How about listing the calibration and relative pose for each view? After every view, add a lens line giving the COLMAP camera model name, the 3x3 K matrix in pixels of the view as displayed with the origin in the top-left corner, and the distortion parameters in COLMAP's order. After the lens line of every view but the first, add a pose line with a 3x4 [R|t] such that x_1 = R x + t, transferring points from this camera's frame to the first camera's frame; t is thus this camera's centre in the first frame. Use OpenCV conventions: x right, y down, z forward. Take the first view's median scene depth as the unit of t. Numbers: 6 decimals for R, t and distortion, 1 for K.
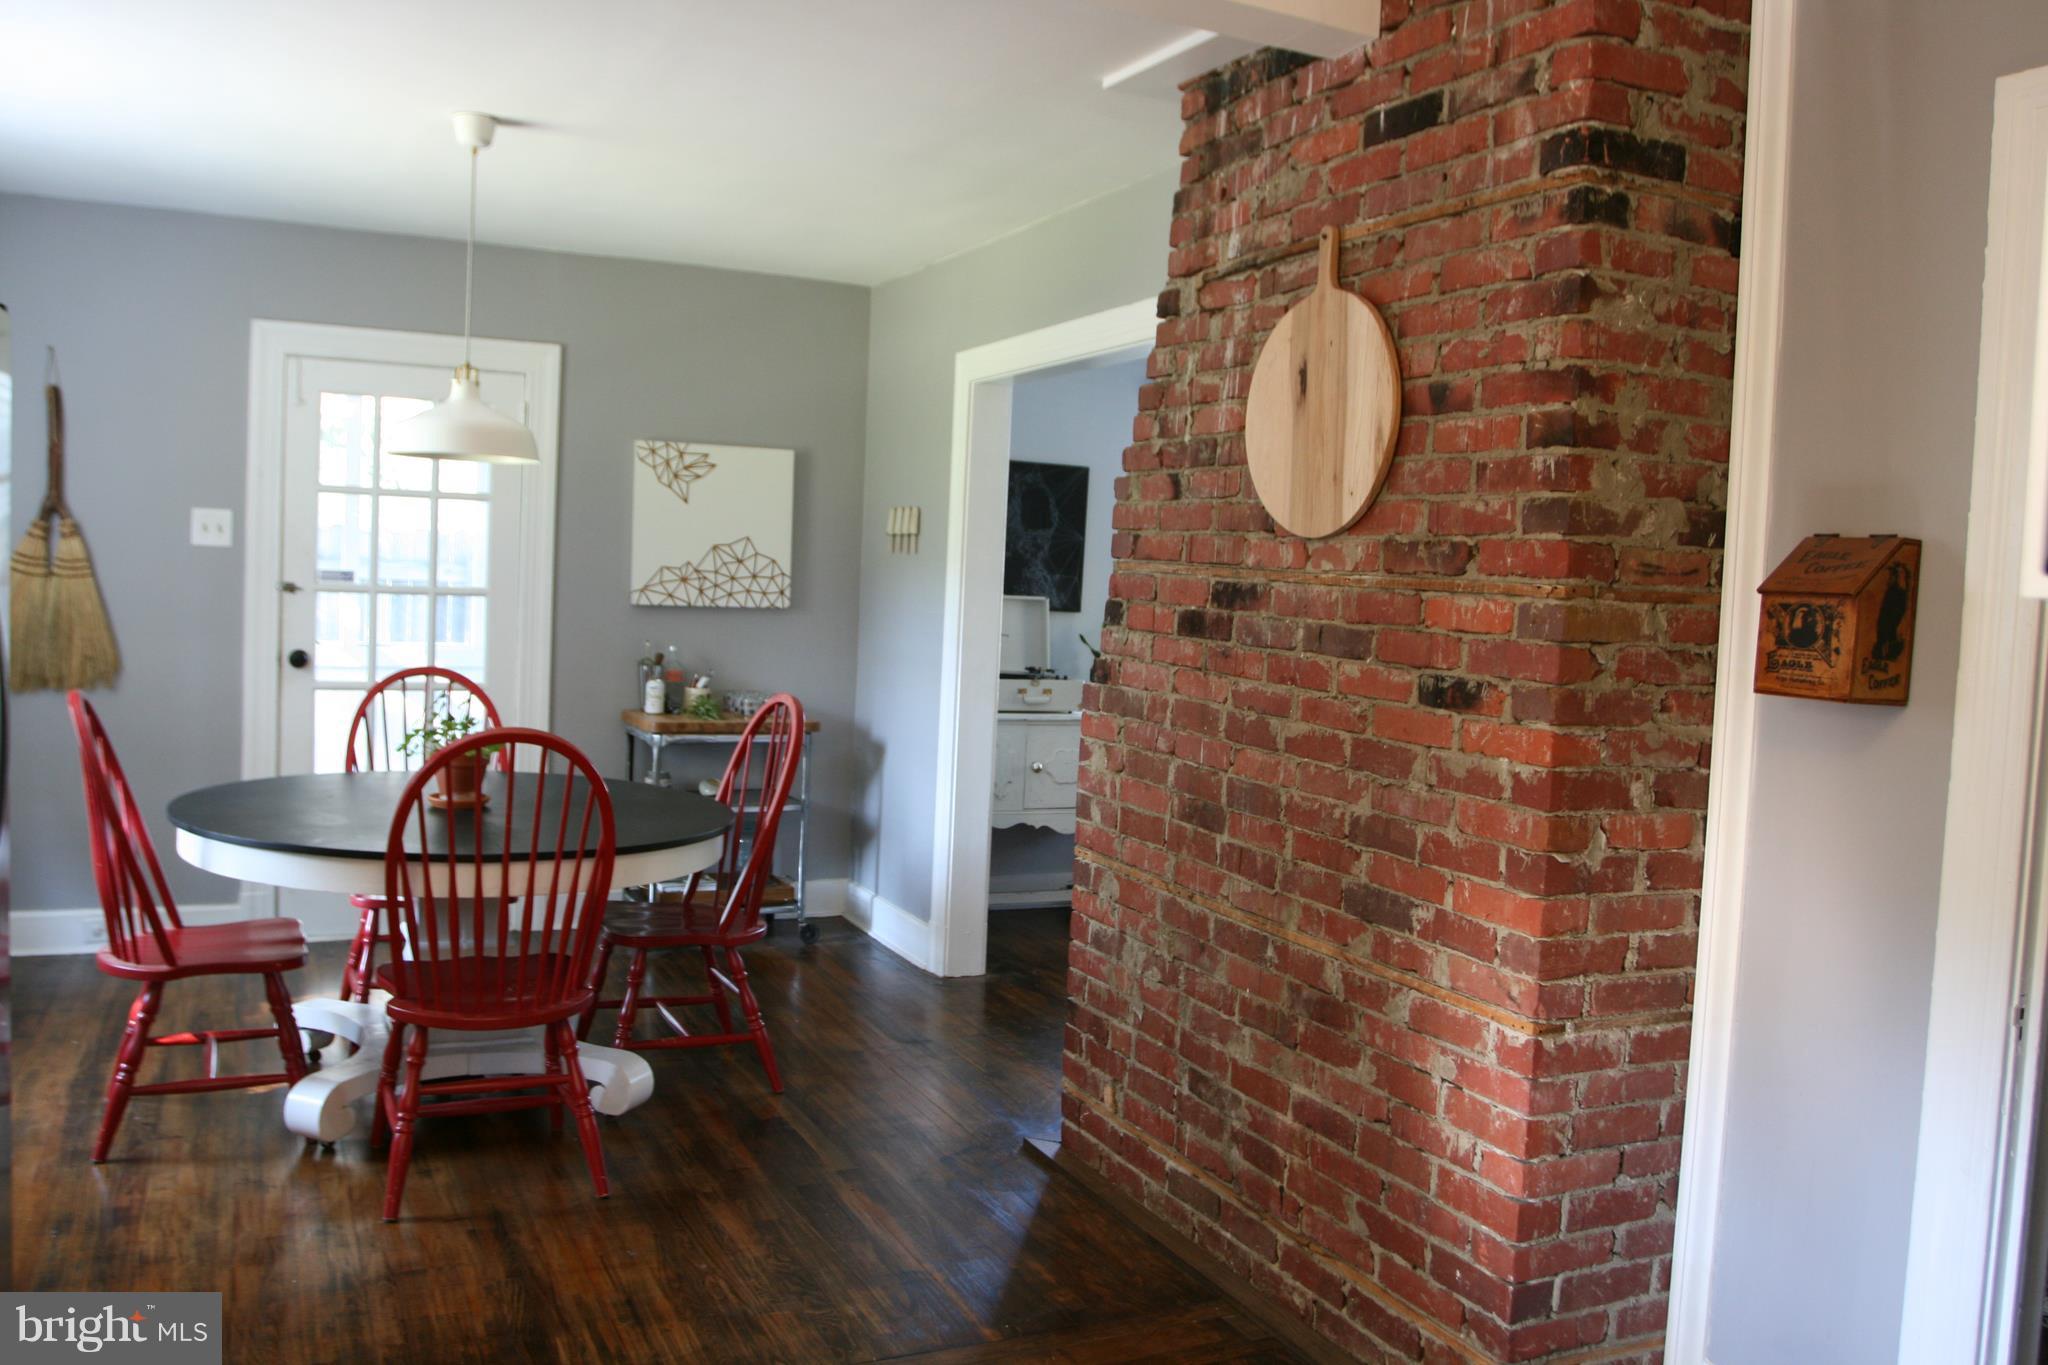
lens RADIAL K [[1623.0, 0, 1023.0], [0, 1623.0, 664.3], [0, 0, 1]] dist [-0.093970, 0.061276]
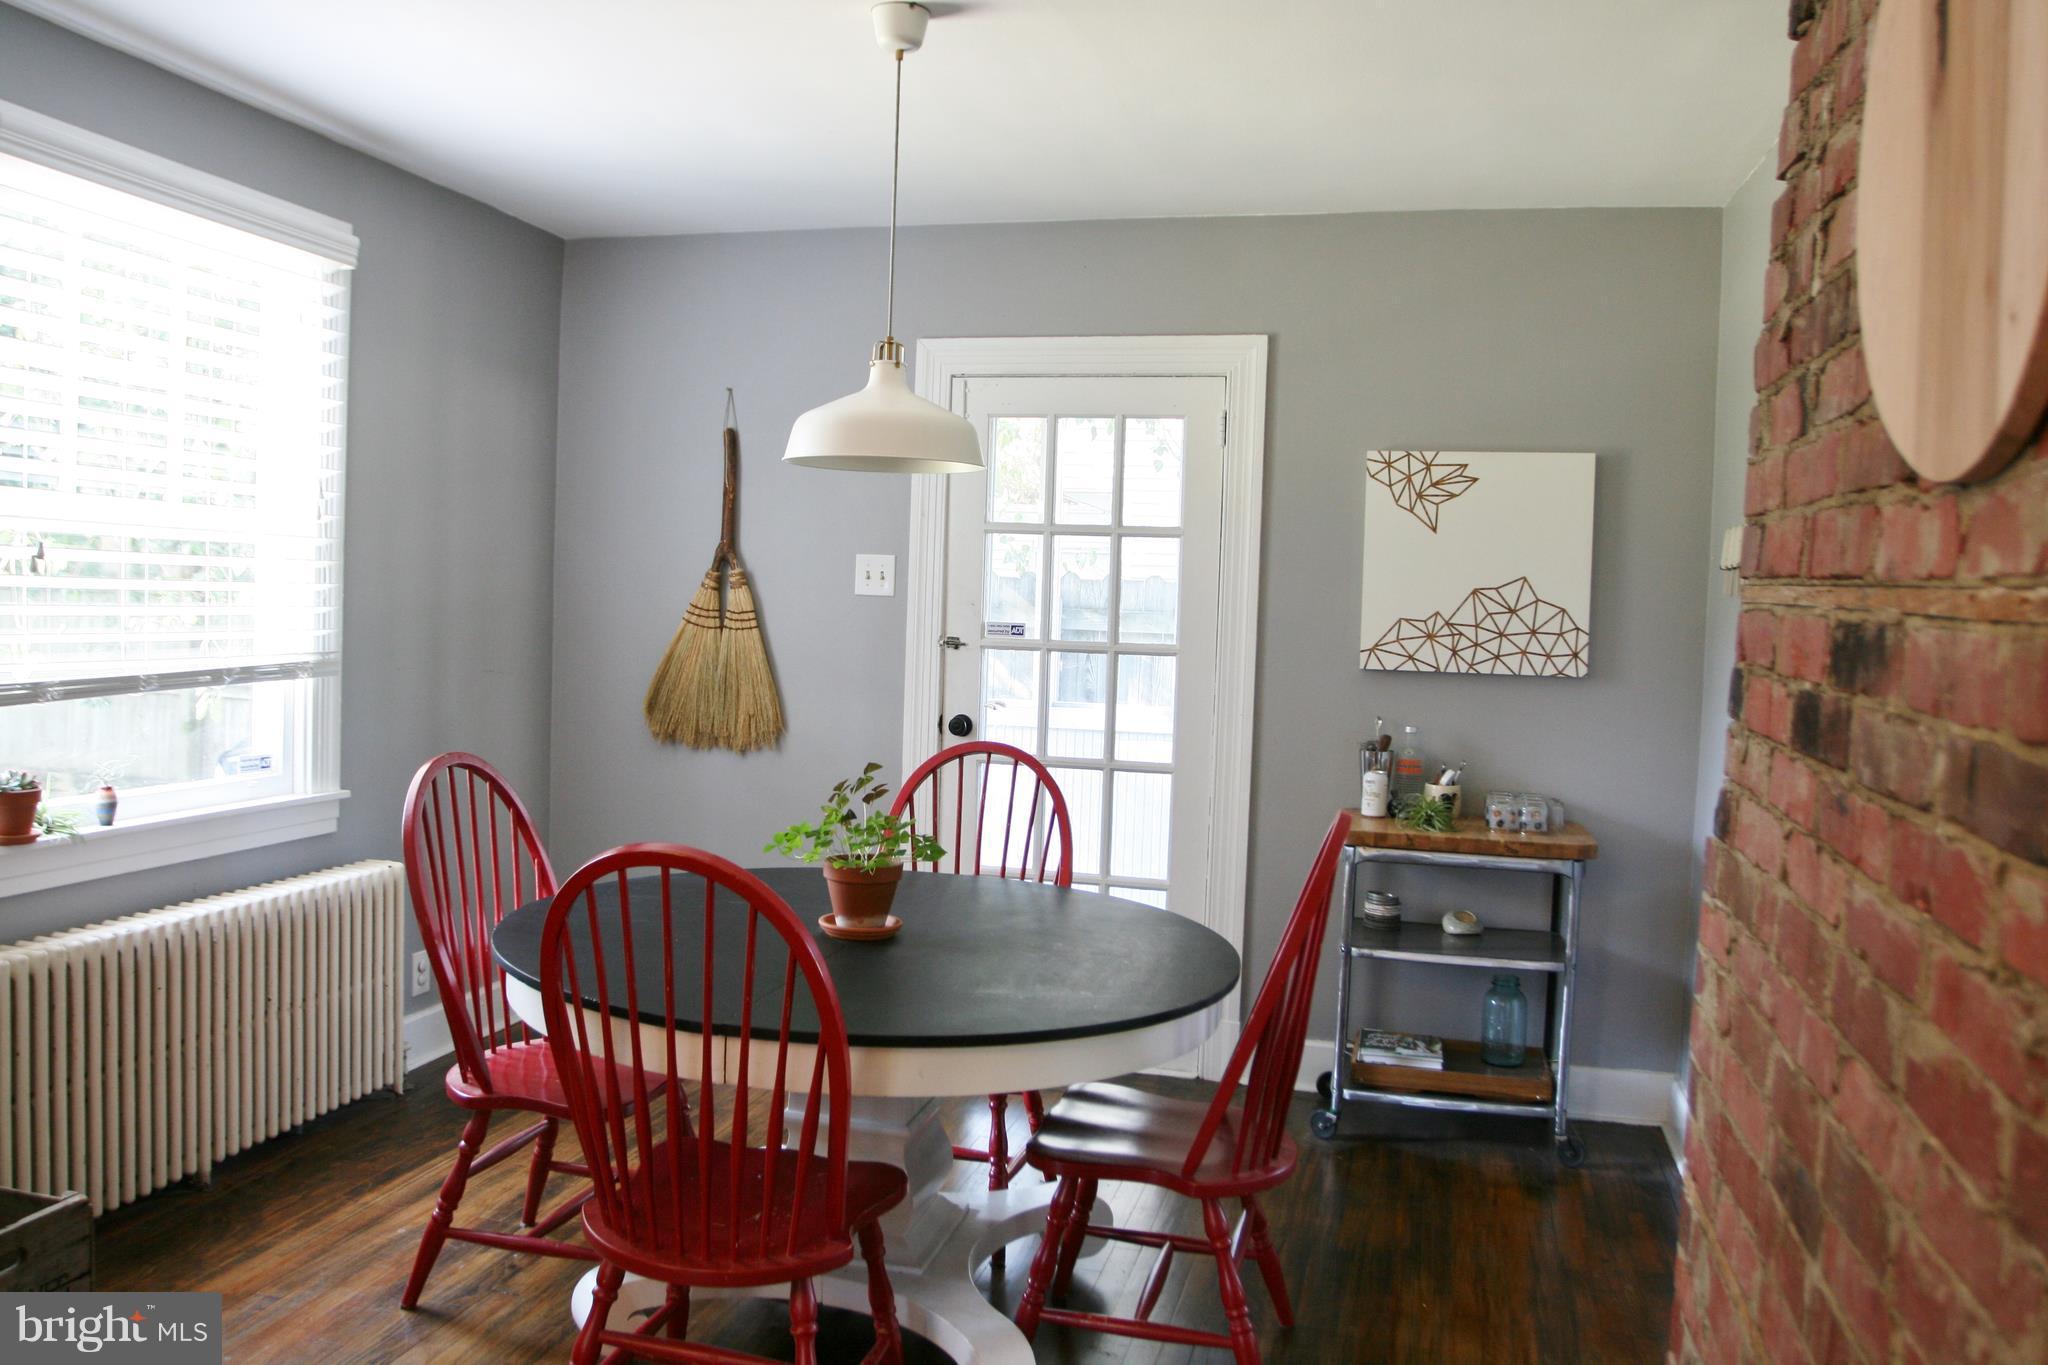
lens RADIAL K [[1630.9, 0, 970.7], [0, 1630.9, 664.1], [0, 0, 1]] dist [-0.092629, 0.059447]
pose [[0.749695, 0.011107, -0.661690, 0.122707], [-0.038355, 0.998908, -0.026689, -0.012100], [0.660671, 0.045388, 0.749303, 0.313435]]
